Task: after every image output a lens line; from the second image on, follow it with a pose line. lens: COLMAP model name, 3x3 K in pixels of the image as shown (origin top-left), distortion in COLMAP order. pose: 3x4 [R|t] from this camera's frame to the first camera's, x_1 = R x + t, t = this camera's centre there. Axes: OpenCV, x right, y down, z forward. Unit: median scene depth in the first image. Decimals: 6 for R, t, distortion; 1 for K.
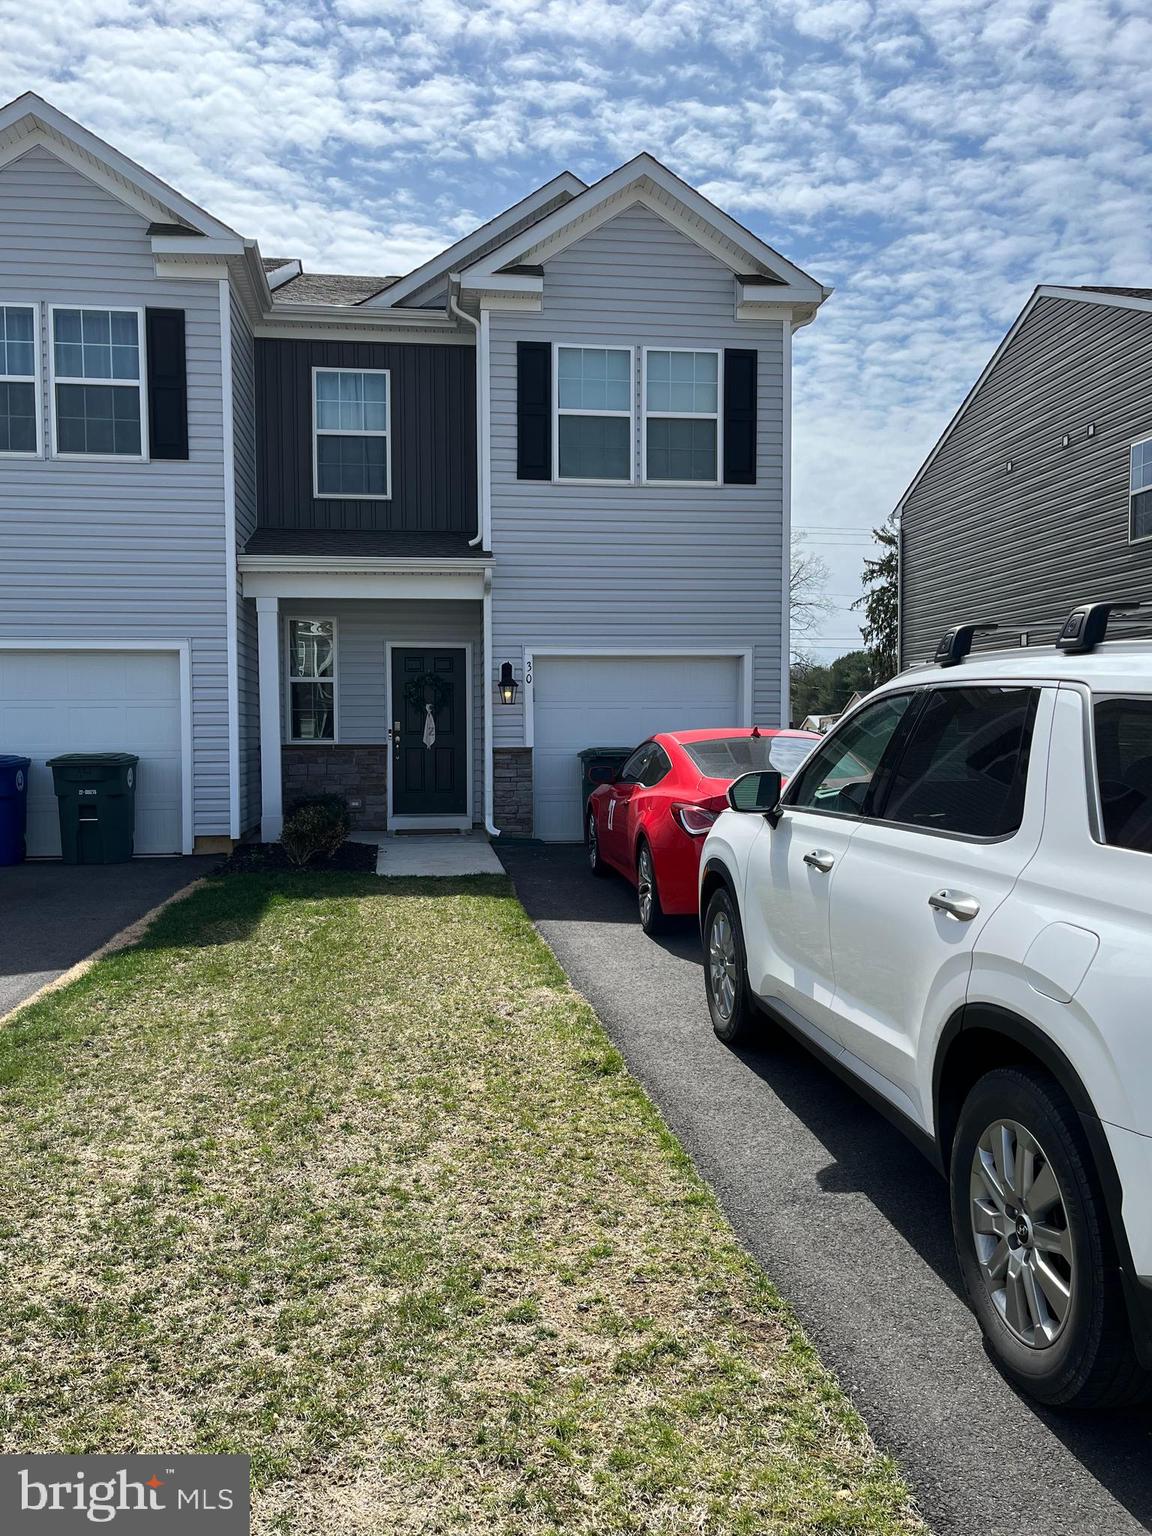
lens RADIAL K [[1187.4, 0, 583.7], [0, 1187.4, 776.0], [0, 0, 1]] dist [0.052850, -0.001226]
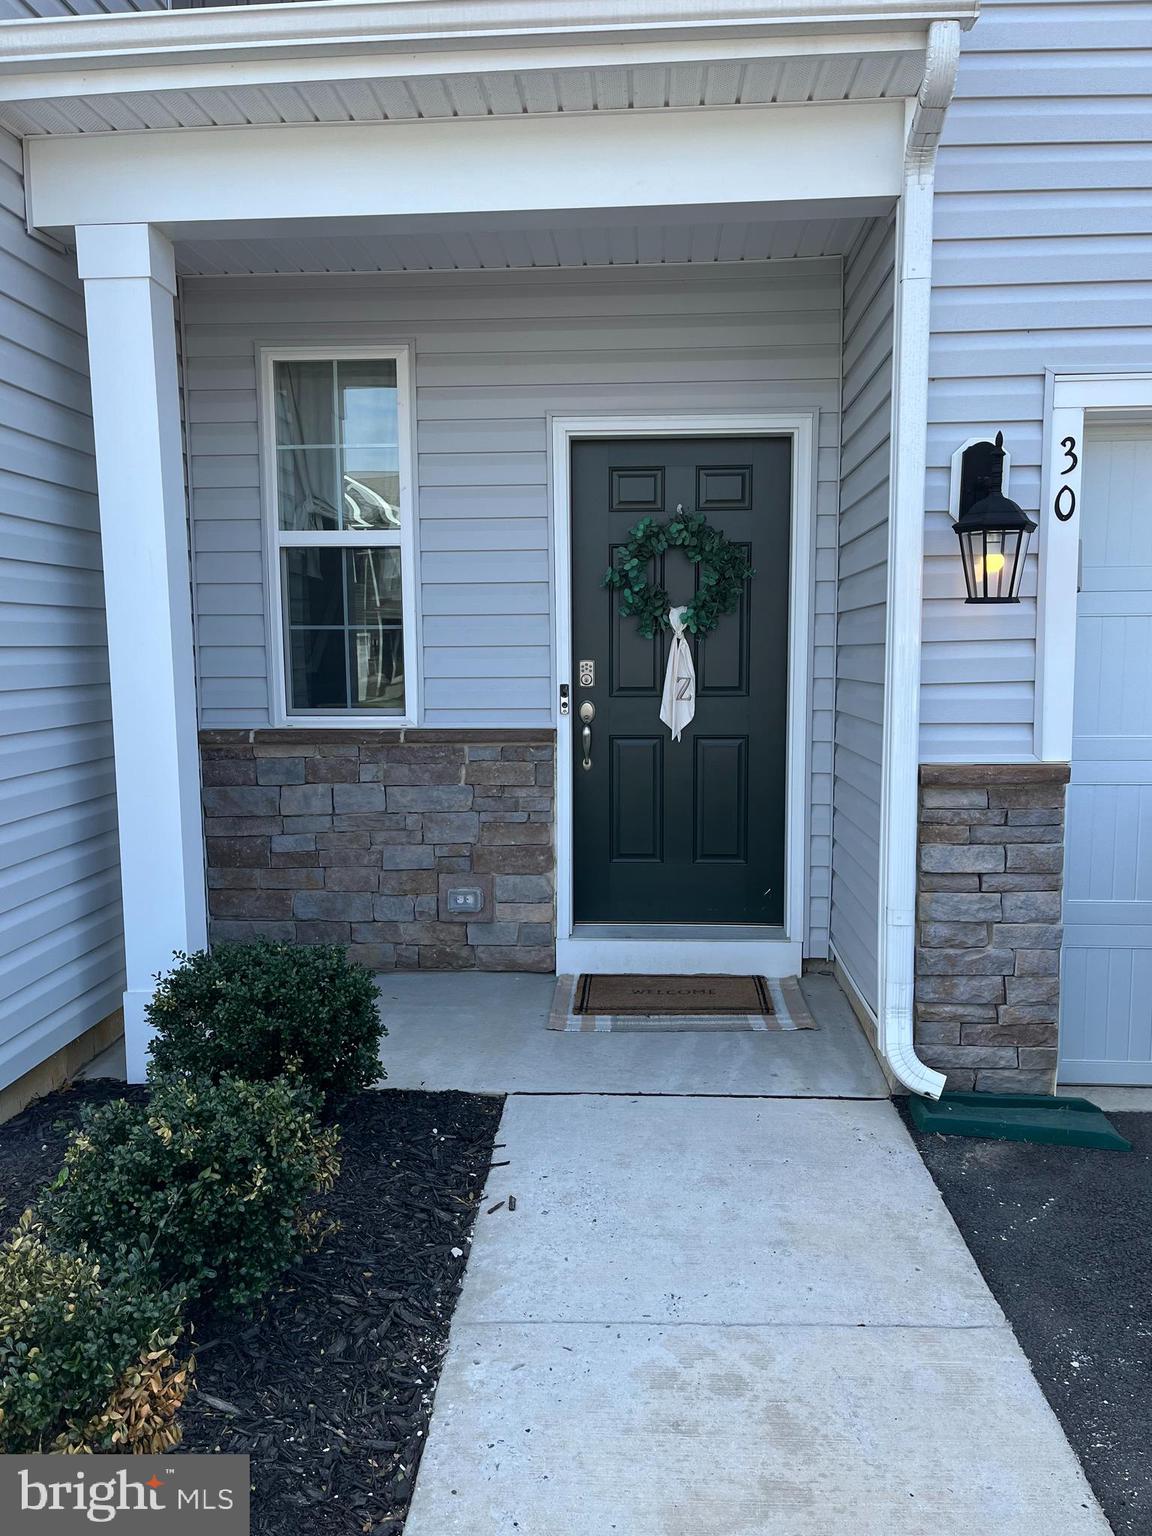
lens RADIAL K [[1187.4, 0, 573.9], [0, 1187.4, 776.5], [0, 0, 1]] dist [0.052850, -0.001226]
pose [[0.979469, 0.018307, -0.200763, -0.091910], [-0.002878, 0.997036, 0.076877, -0.039185], [0.201576, -0.074721, 0.976619, 0.670381]]
